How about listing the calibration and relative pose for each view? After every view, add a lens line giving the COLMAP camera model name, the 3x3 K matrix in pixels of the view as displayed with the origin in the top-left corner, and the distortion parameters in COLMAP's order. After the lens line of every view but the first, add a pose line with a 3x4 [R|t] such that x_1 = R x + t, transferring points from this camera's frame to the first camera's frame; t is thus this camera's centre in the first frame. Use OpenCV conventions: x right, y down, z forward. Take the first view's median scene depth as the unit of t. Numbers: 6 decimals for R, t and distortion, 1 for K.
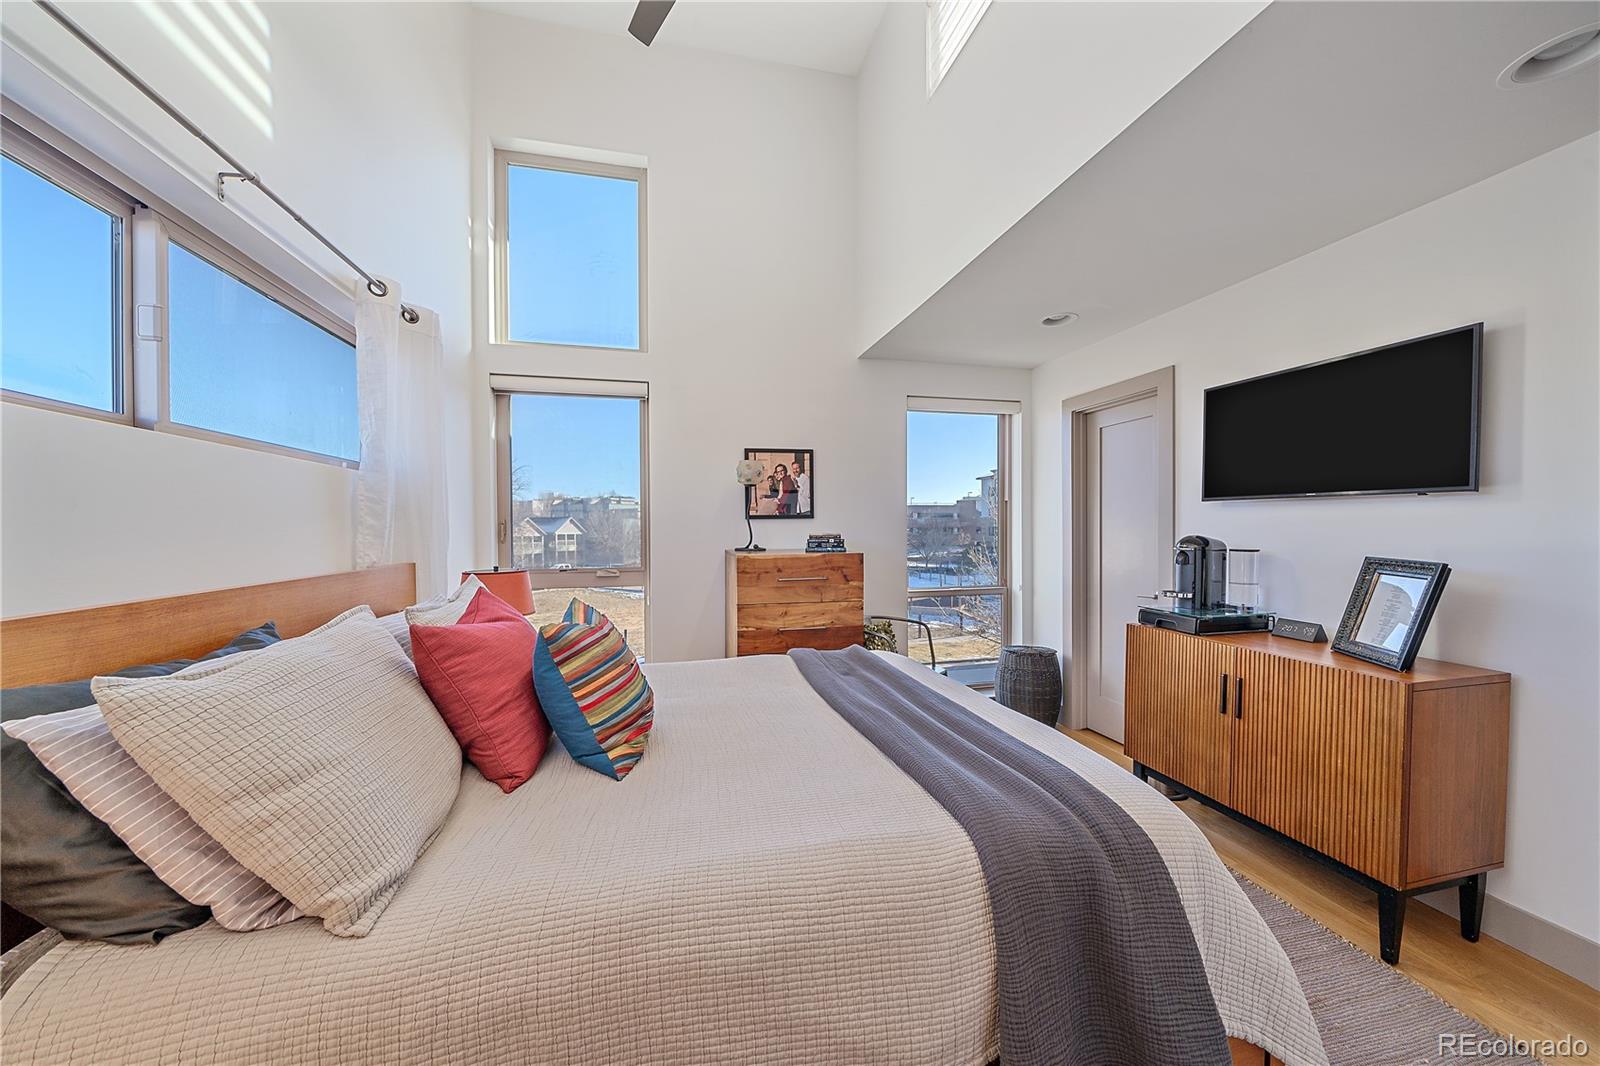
lens RADIAL K [[554.4, 0, 808.7], [0, 554.4, 547.3], [0, 0, 1]] dist [-0.011452, 0.001277]
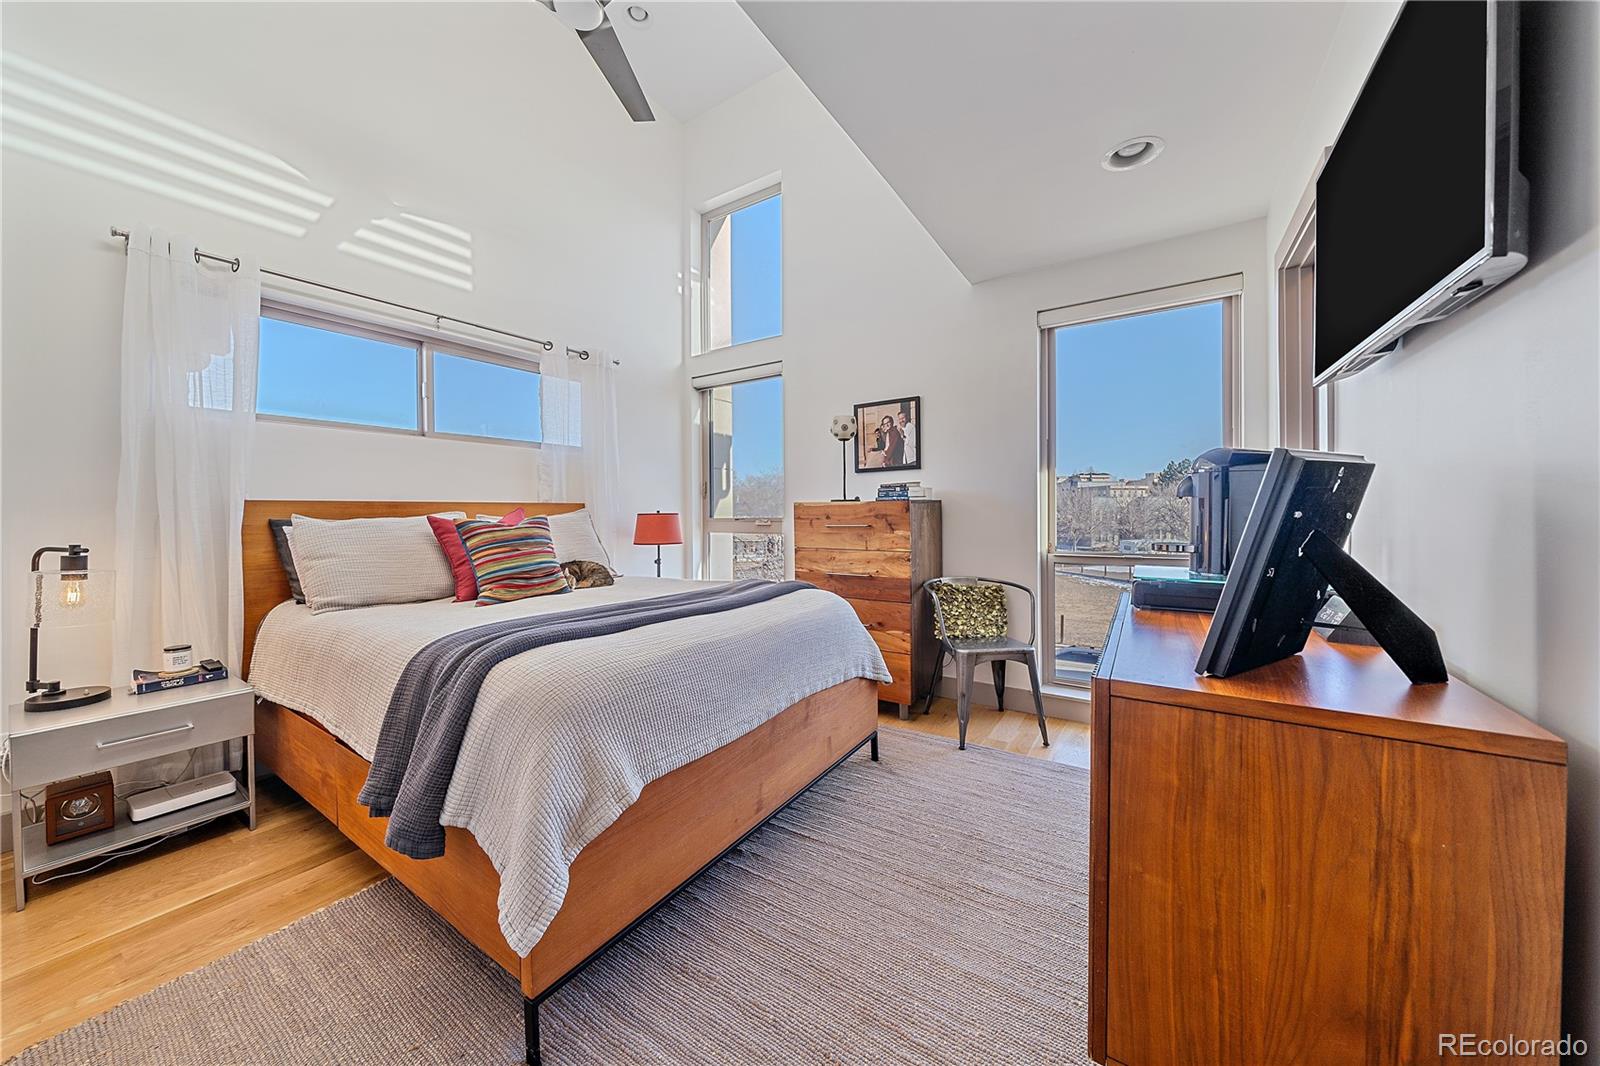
lens RADIAL K [[554.4, 0, 758.1], [0, 554.4, 521.9], [0, 0, 1]] dist [-0.011452, 0.001277]
pose [[0.670440, 0.015653, -0.741798, 0.538297], [-0.020475, 0.999787, 0.002592, 0.042598], [0.741681, 0.013451, 0.670618, 0.164305]]
